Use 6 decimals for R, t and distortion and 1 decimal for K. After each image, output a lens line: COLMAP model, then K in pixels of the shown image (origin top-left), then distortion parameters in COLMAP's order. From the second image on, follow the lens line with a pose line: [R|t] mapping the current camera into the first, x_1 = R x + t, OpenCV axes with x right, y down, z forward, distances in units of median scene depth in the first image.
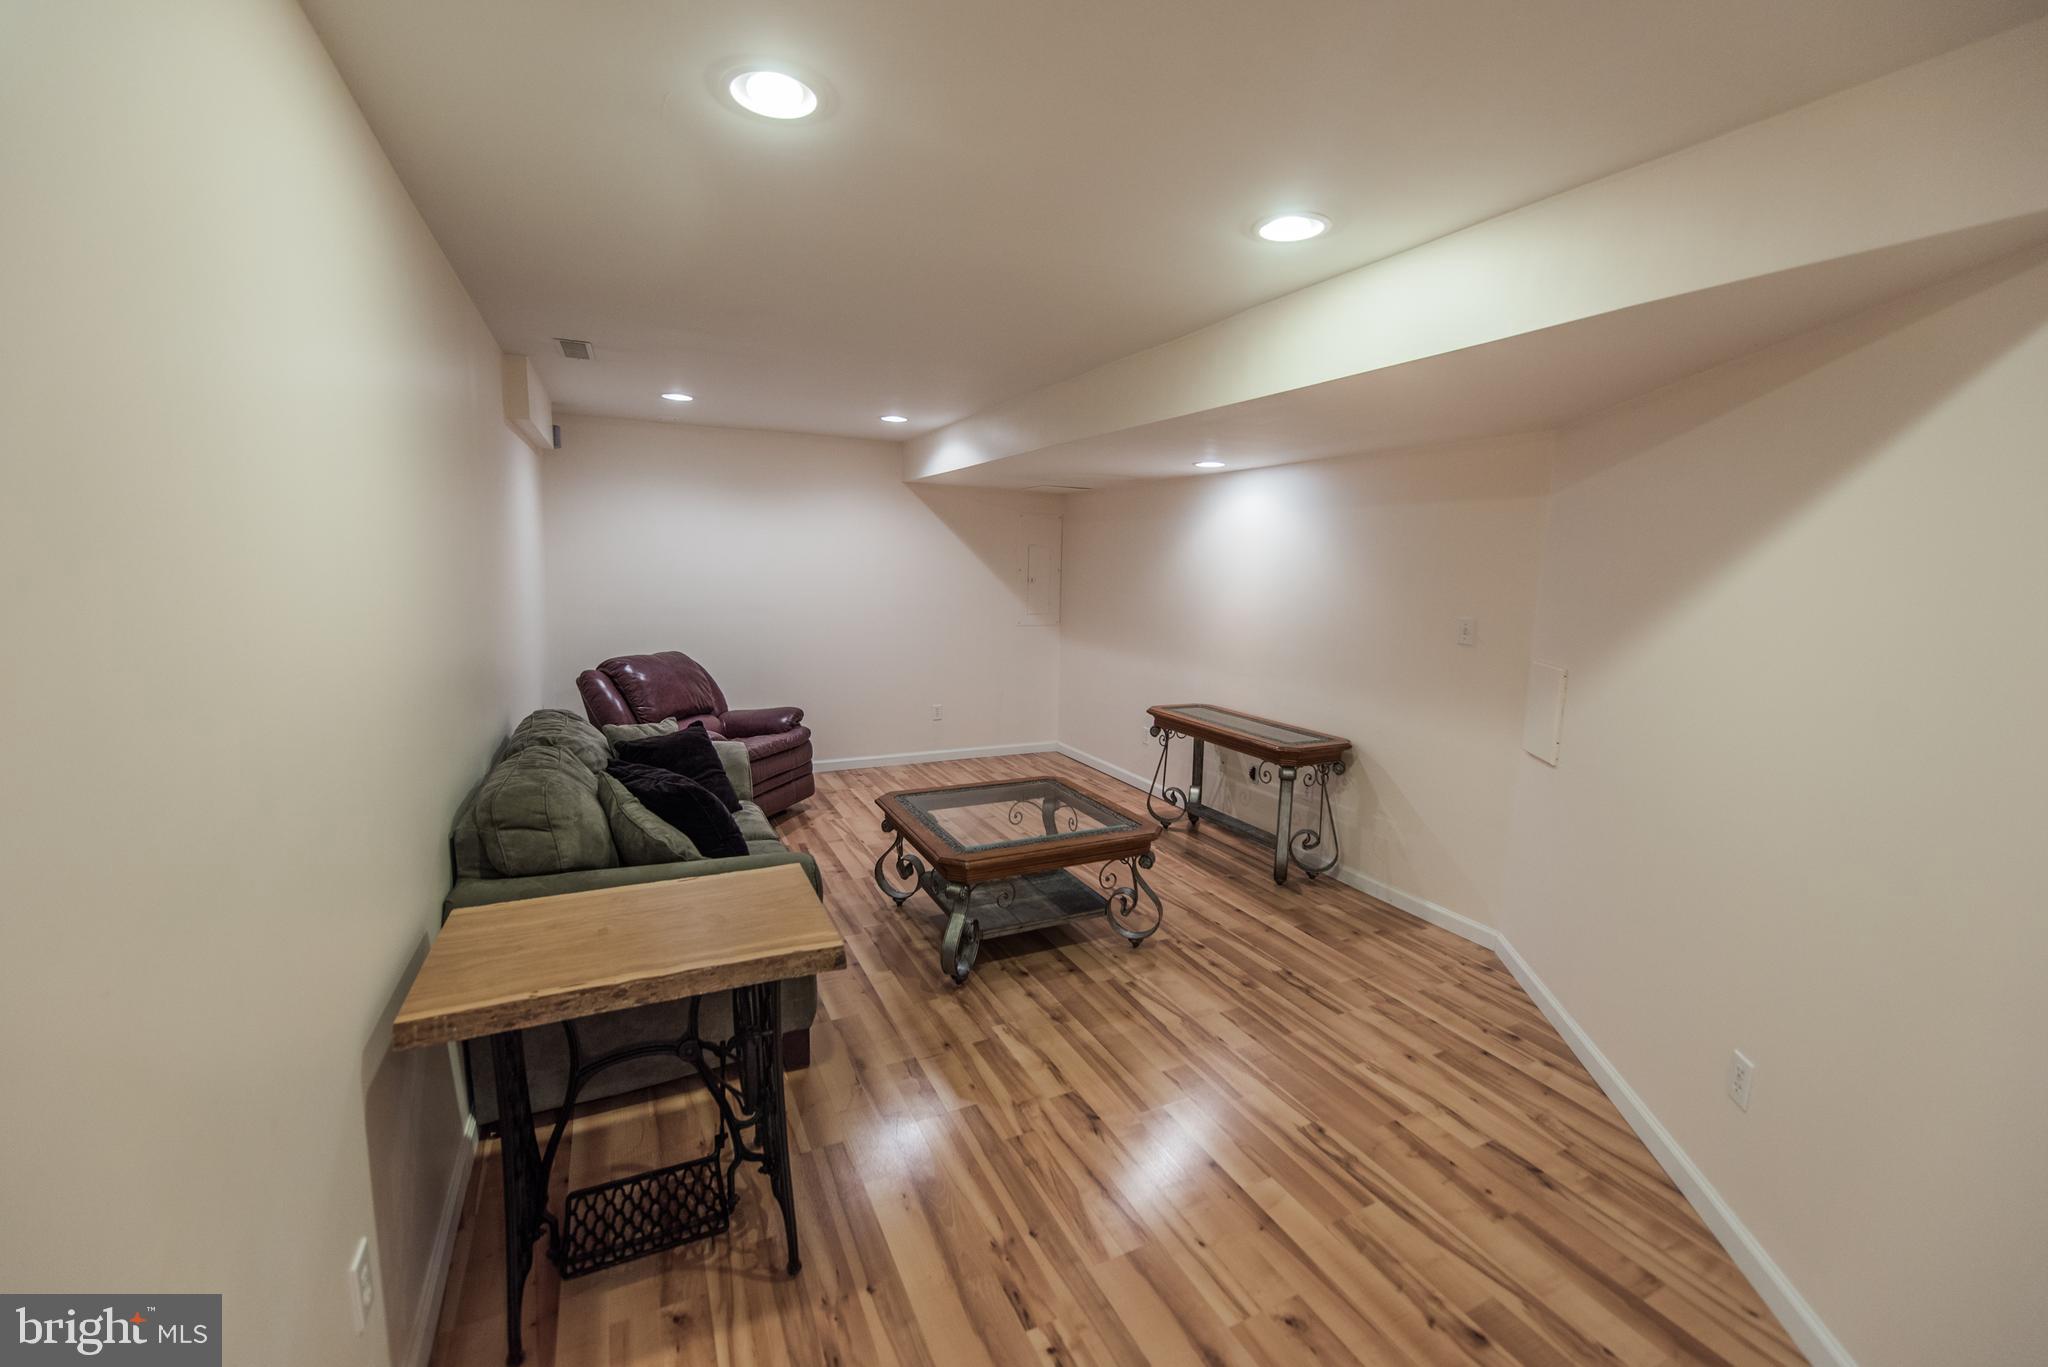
lens RADIAL K [[816.6, 0, 1021.3], [0, 816.6, 684.5], [0, 0, 1]] dist [-0.017193, -0.001637]
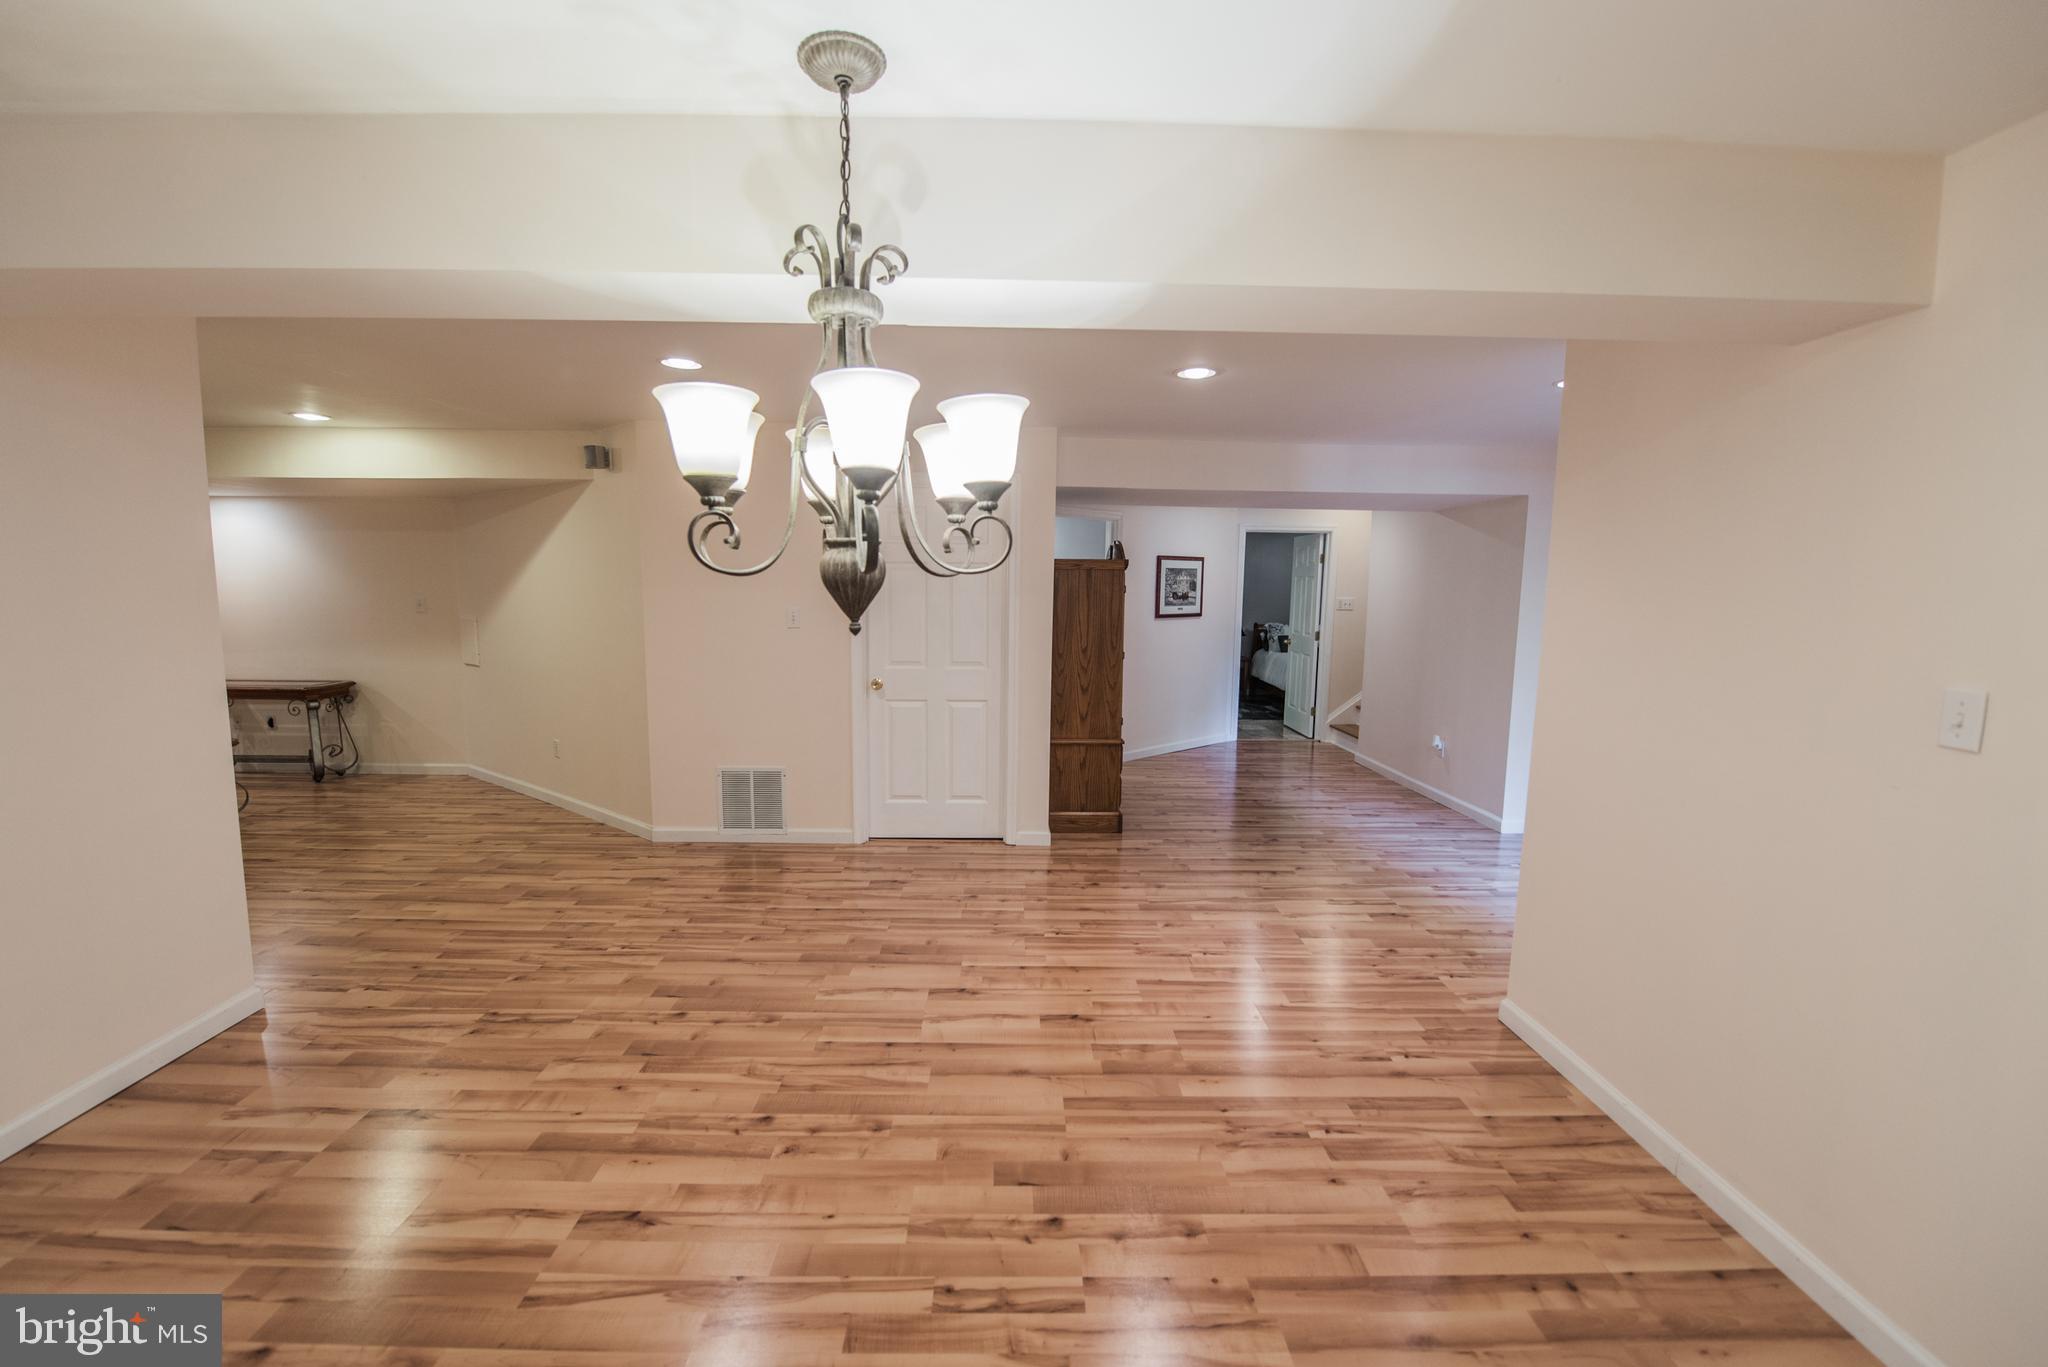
lens RADIAL K [[816.6, 0, 1017.0], [0, 816.6, 682.5], [0, 0, 1]] dist [-0.017193, -0.001637]
pose [[0.408412, -0.124098, 0.904323, -0.493754], [0.132299, 0.988302, 0.075873, 0.127323], [-0.903159, 0.088654, 0.420052, -0.832094]]
